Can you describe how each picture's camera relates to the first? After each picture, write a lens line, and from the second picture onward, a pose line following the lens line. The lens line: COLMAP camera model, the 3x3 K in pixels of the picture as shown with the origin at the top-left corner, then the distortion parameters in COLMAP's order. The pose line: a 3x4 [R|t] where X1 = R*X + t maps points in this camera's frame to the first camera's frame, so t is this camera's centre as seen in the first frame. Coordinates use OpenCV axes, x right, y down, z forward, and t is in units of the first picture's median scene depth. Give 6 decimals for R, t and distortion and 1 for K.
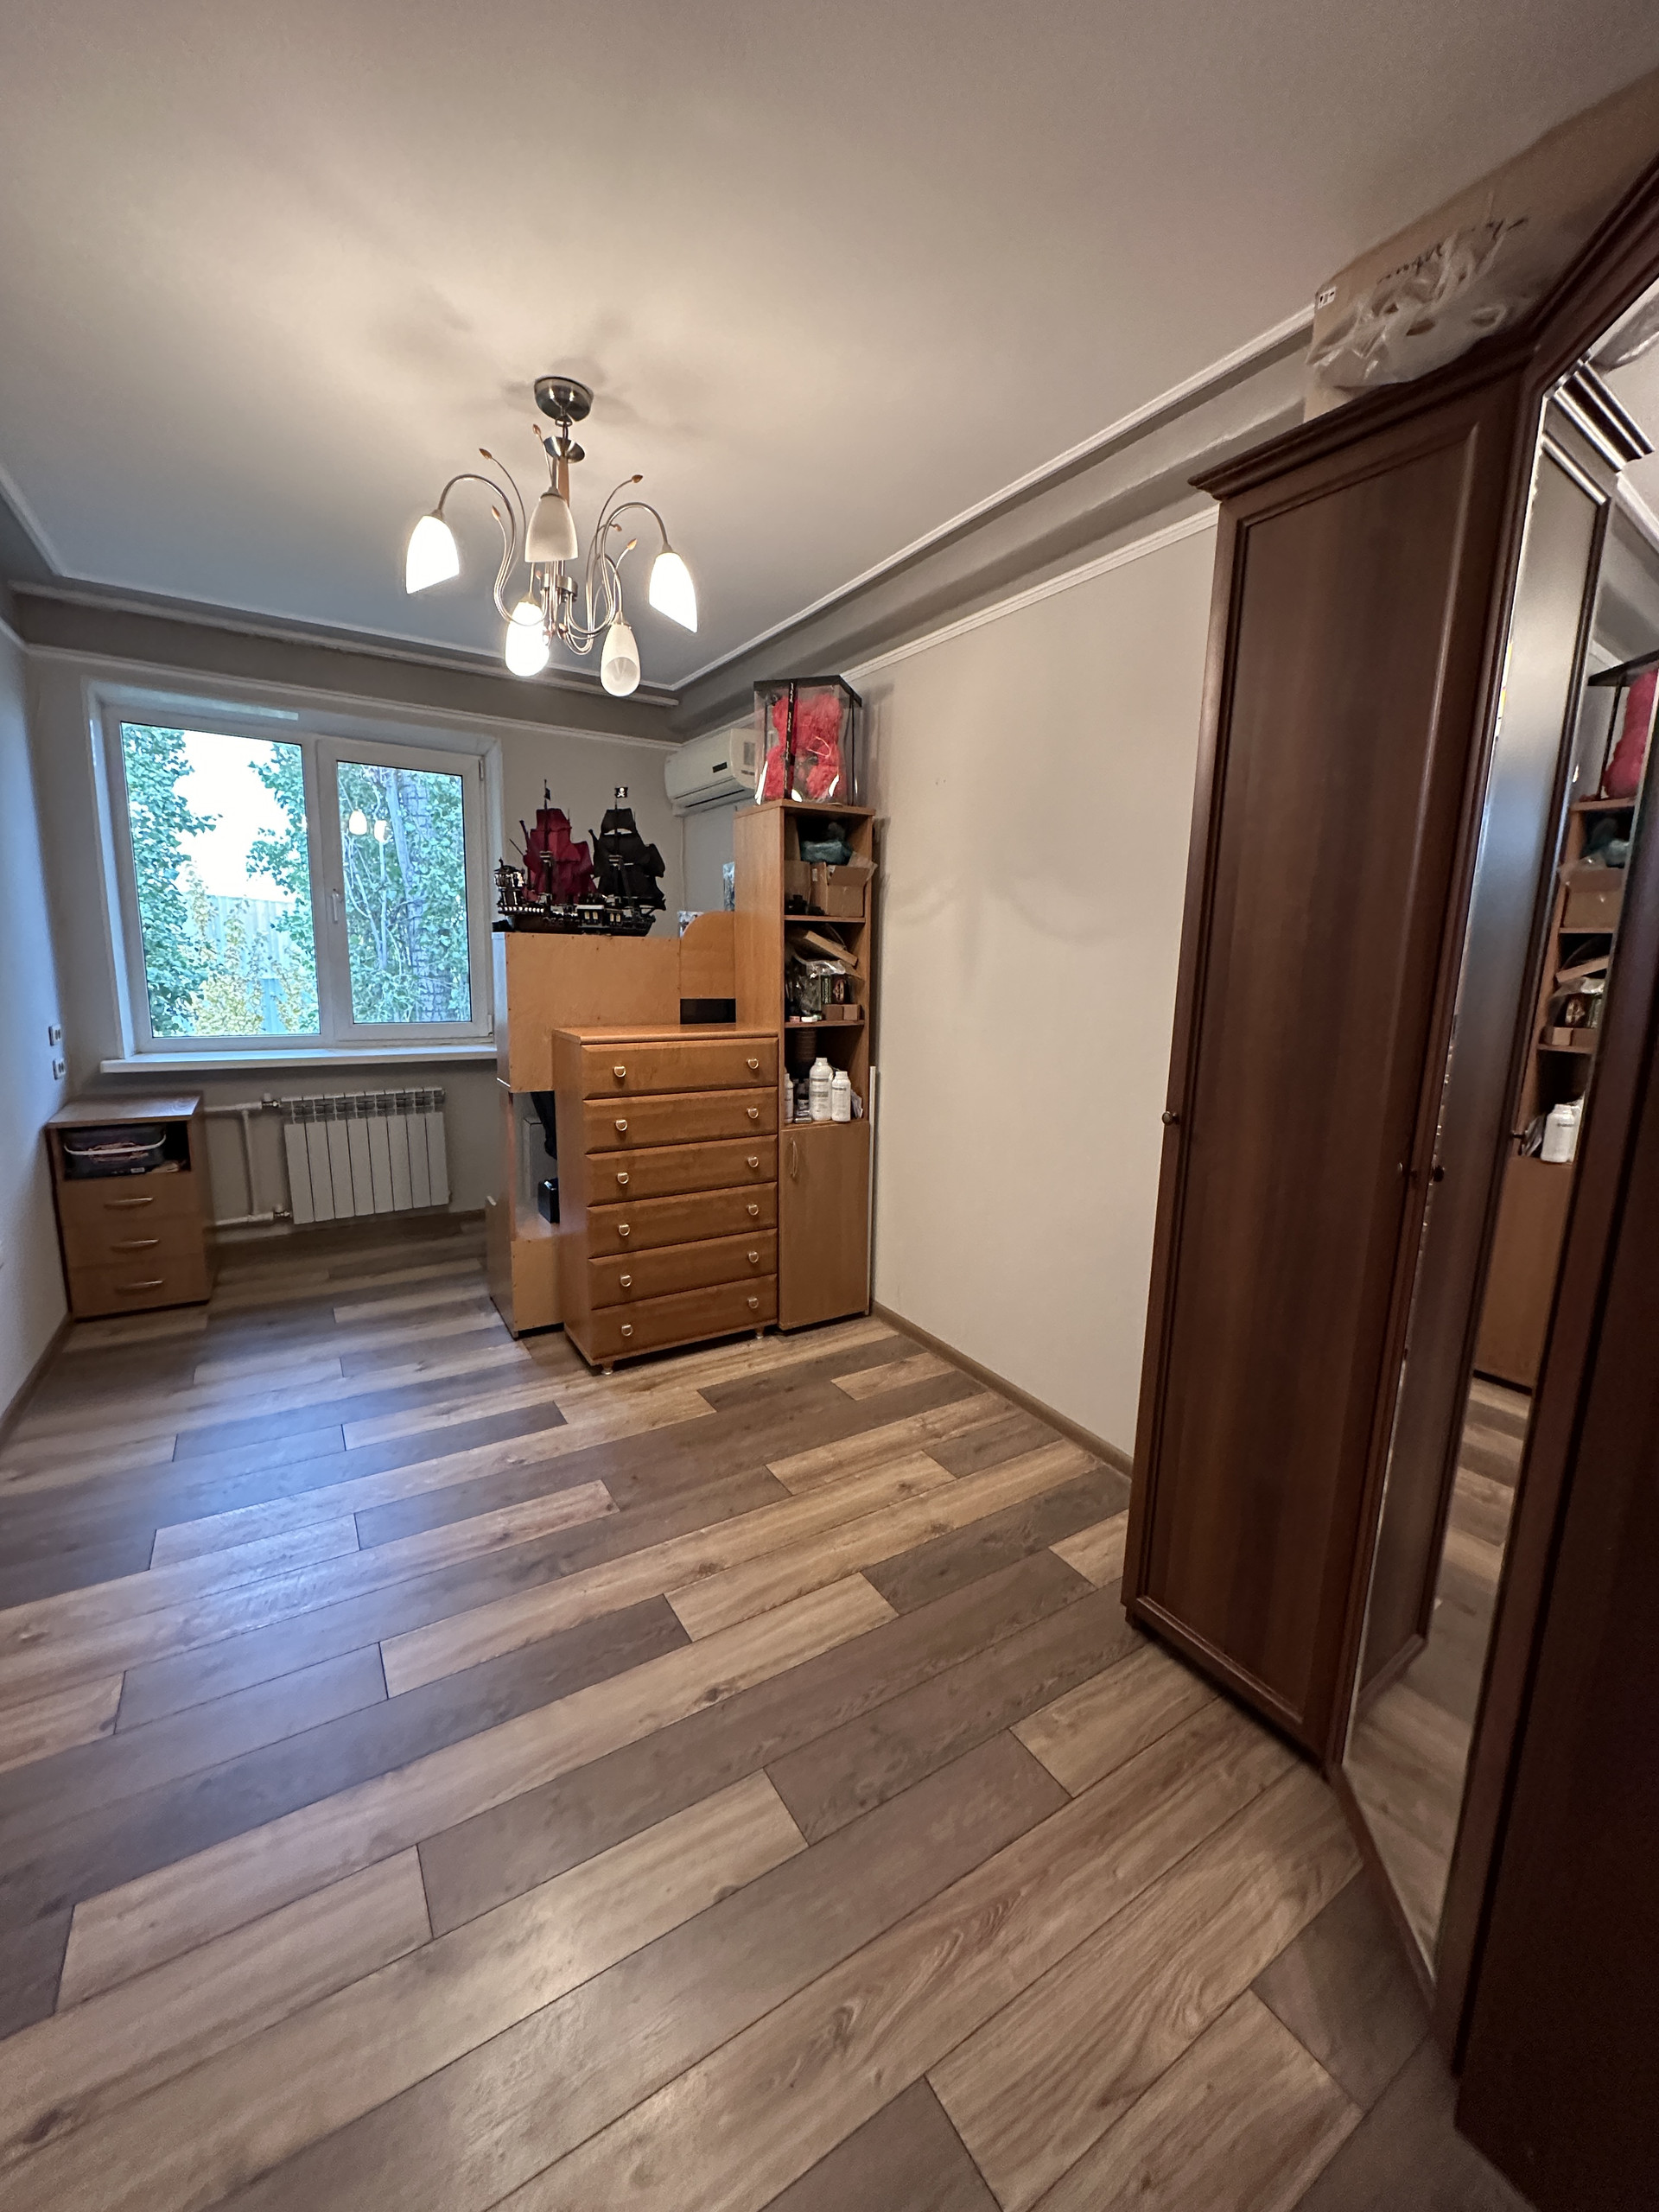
lens RADIAL K [[883.5, 0, 830.2], [0, 883.5, 1101.9], [0, 0, 1]] dist [-0.003336, 0.001180]
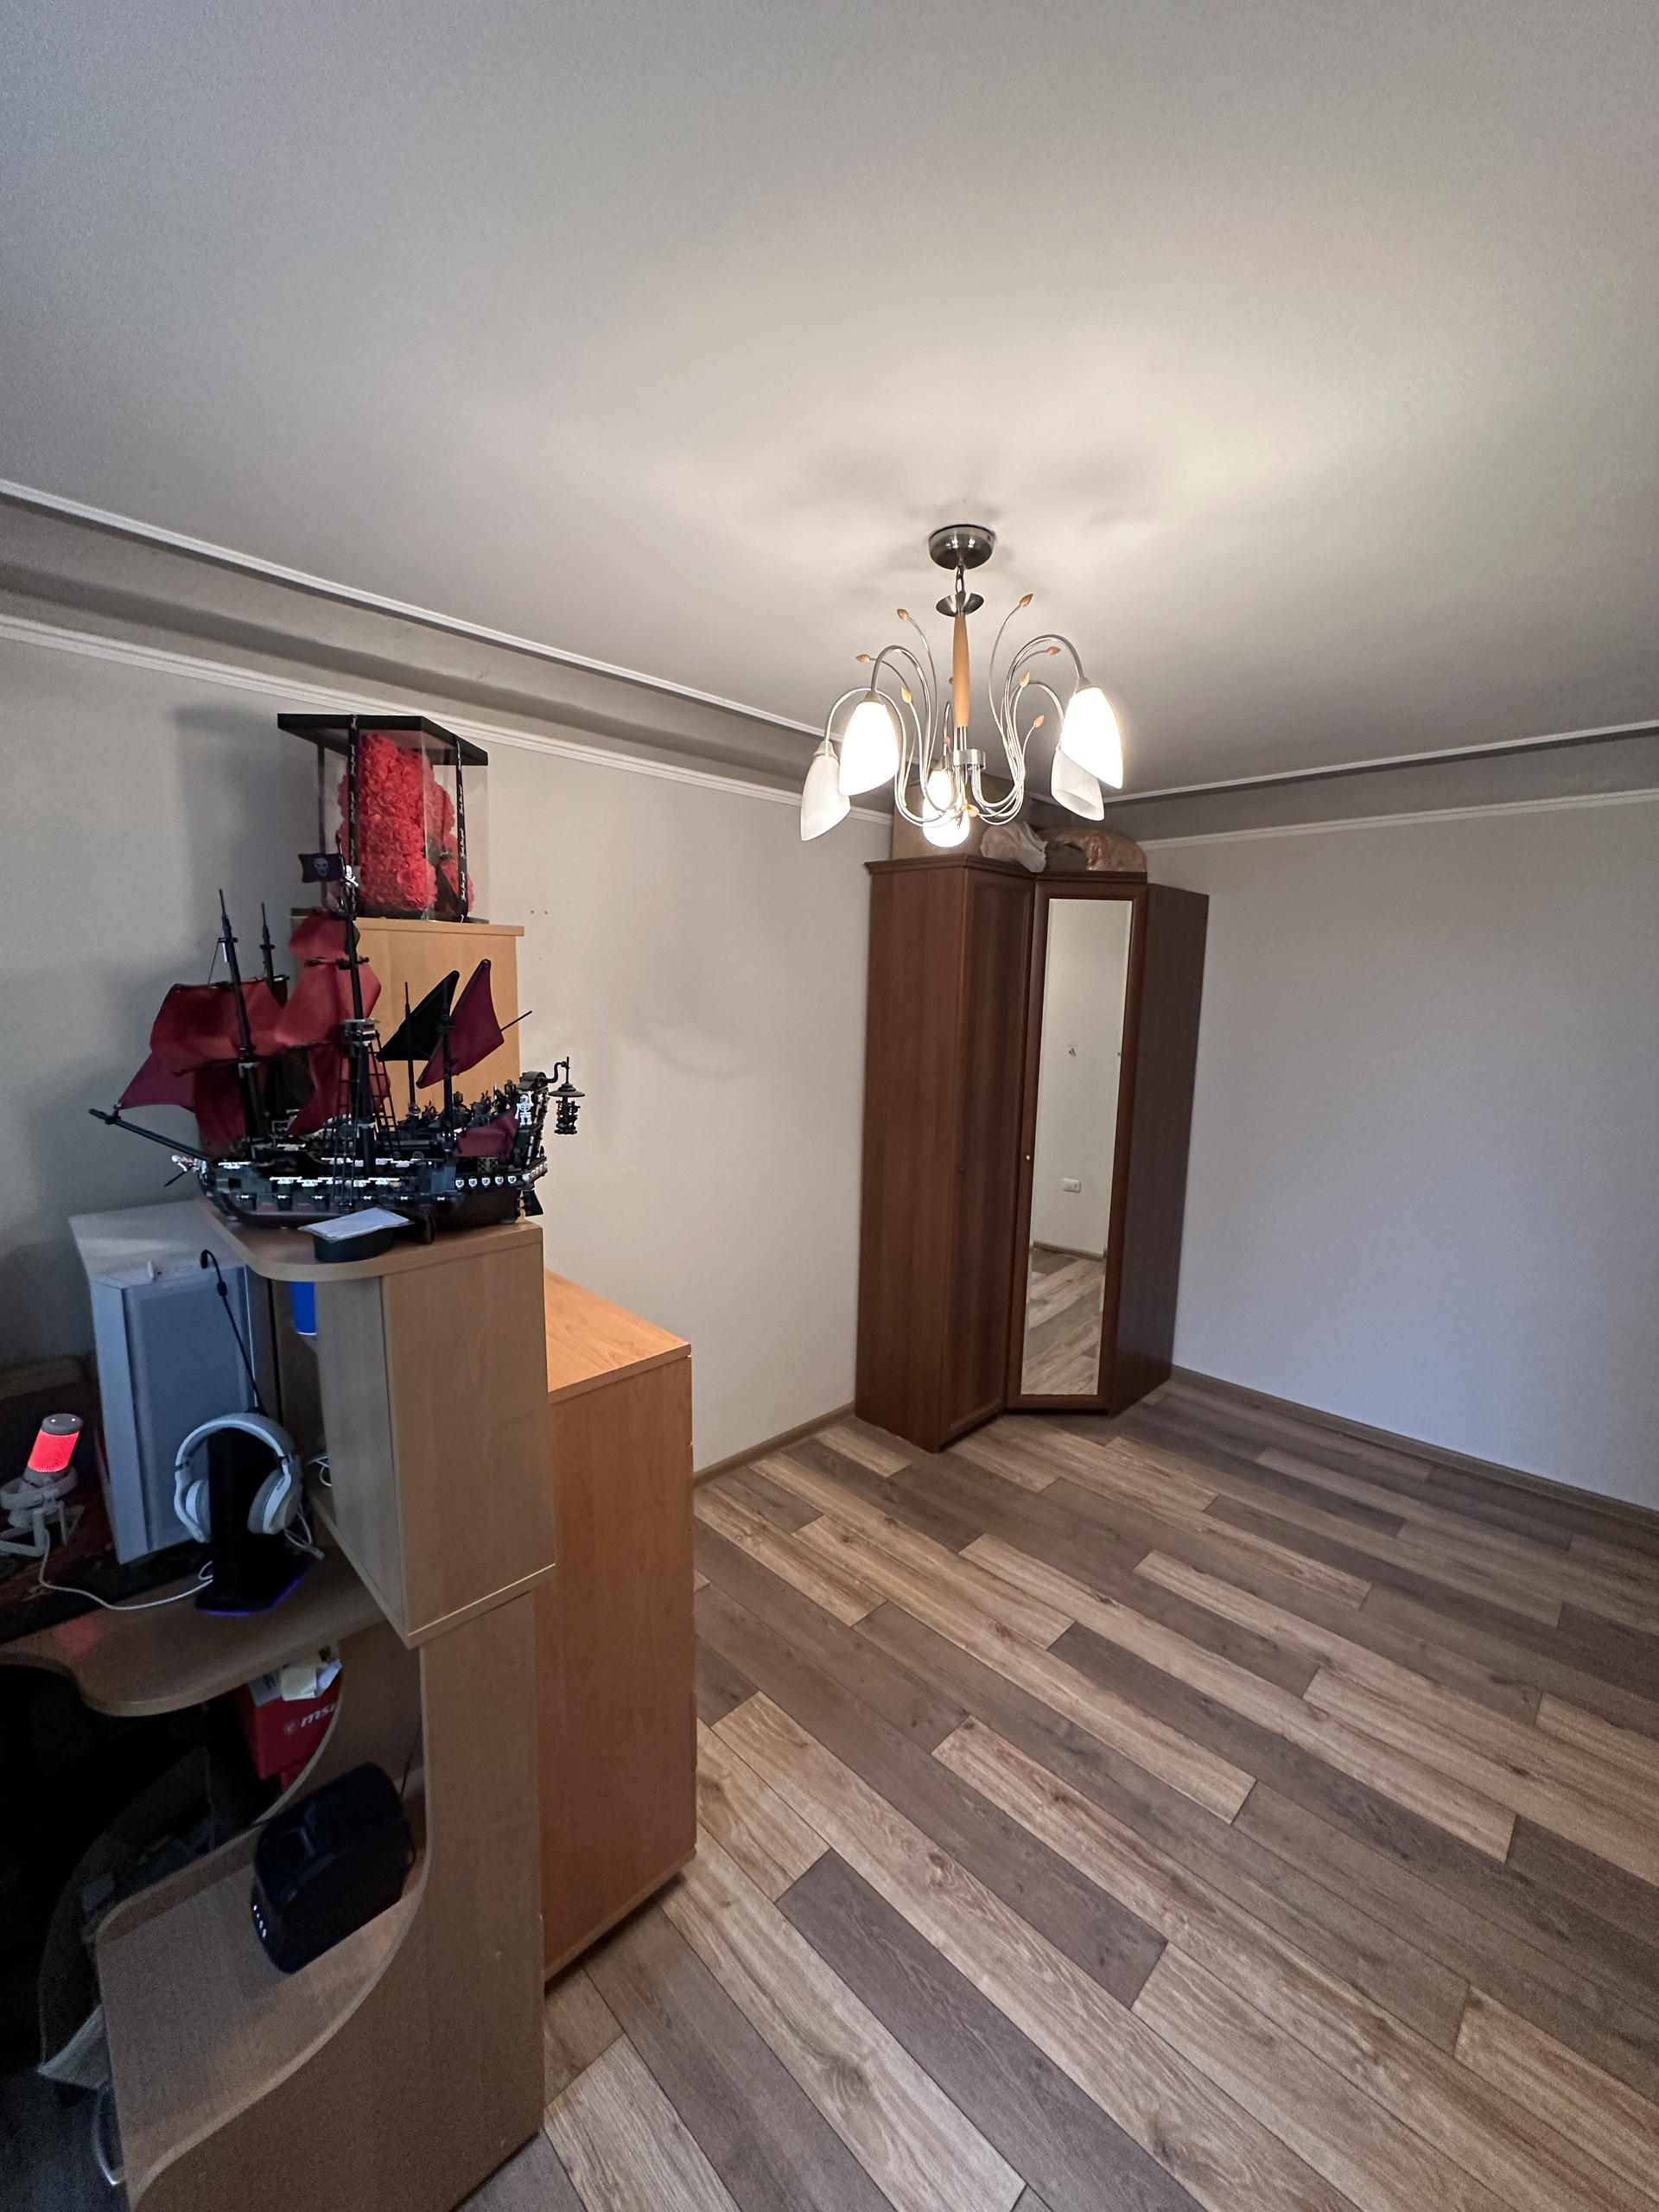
lens RADIAL K [[883.5, 0, 826.5], [0, 883.5, 1103.8], [0, 0, 1]] dist [-0.003336, 0.001180]
pose [[-0.221942, -0.161892, 0.961526, -1.054508], [0.145269, 0.969624, 0.196787, -0.415745], [-0.964178, 0.183356, -0.191683, 1.244814]]
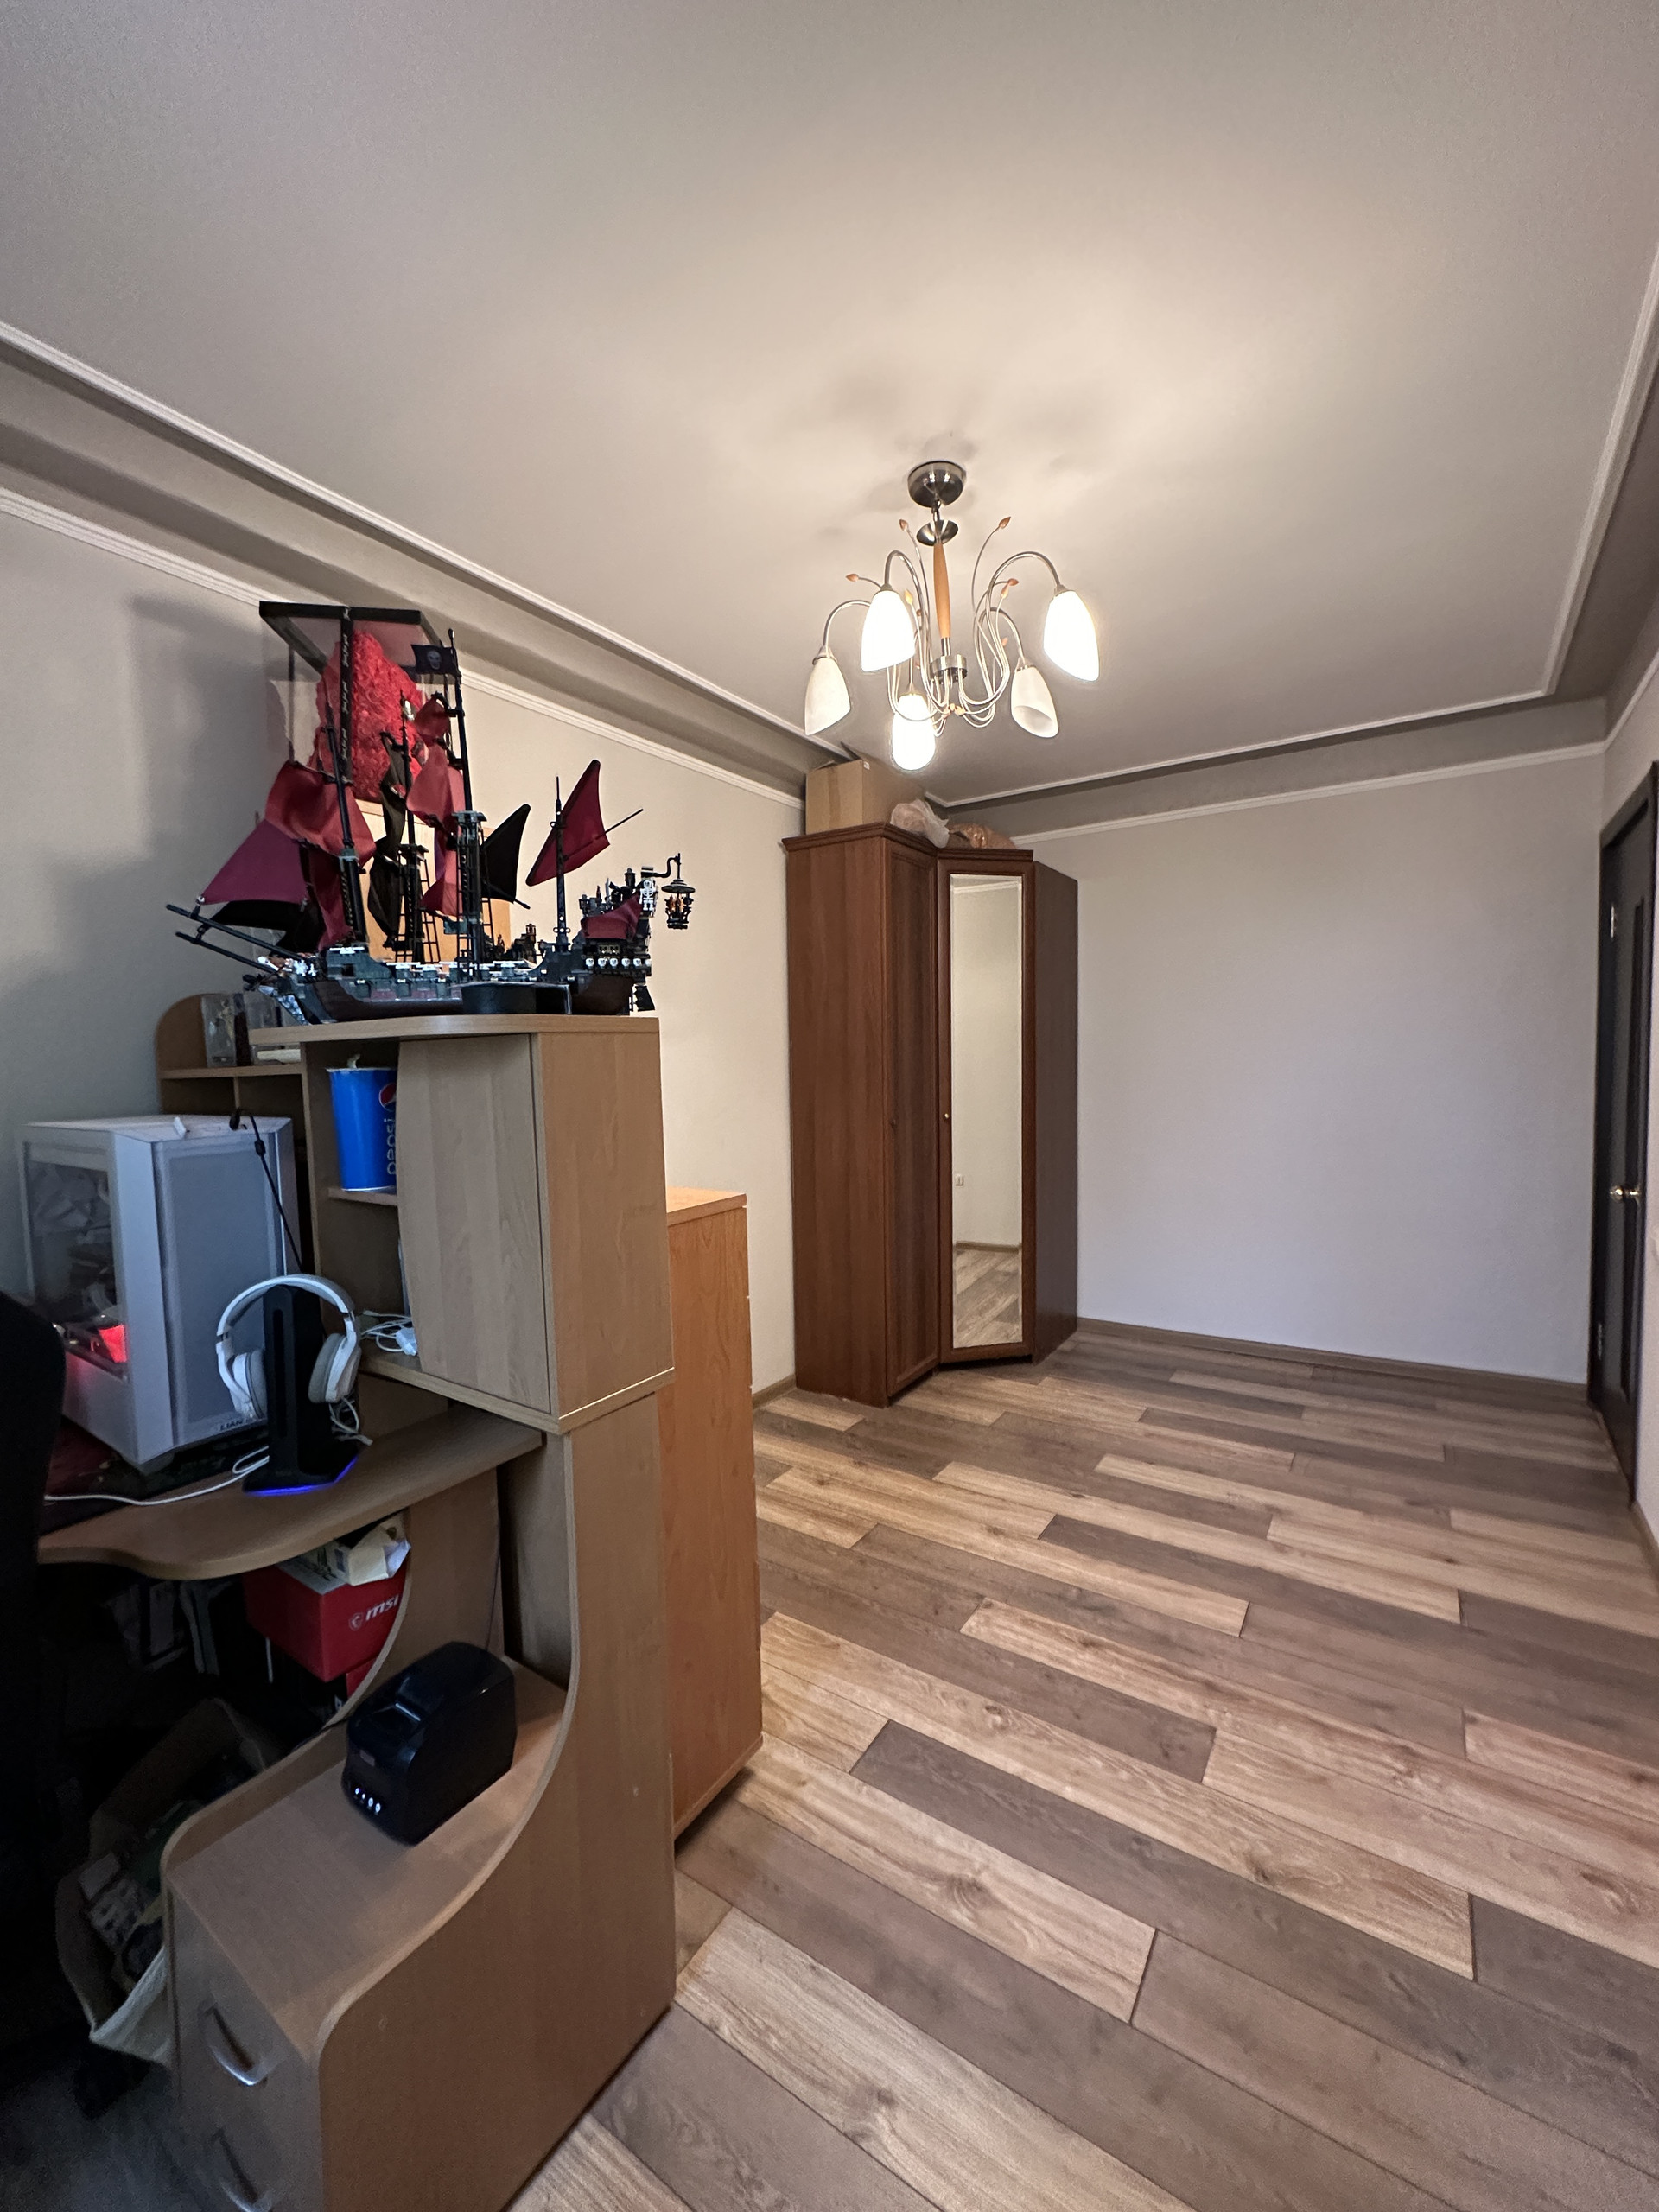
lens RADIAL K [[883.5, 0, 826.8], [0, 883.5, 1104.0], [0, 0, 1]] dist [-0.003336, 0.001180]
pose [[-0.409681, -0.068662, 0.909641, -1.060510], [0.168484, 0.974313, 0.149425, -0.267726], [-0.896535, 0.214477, -0.387589, 1.464008]]
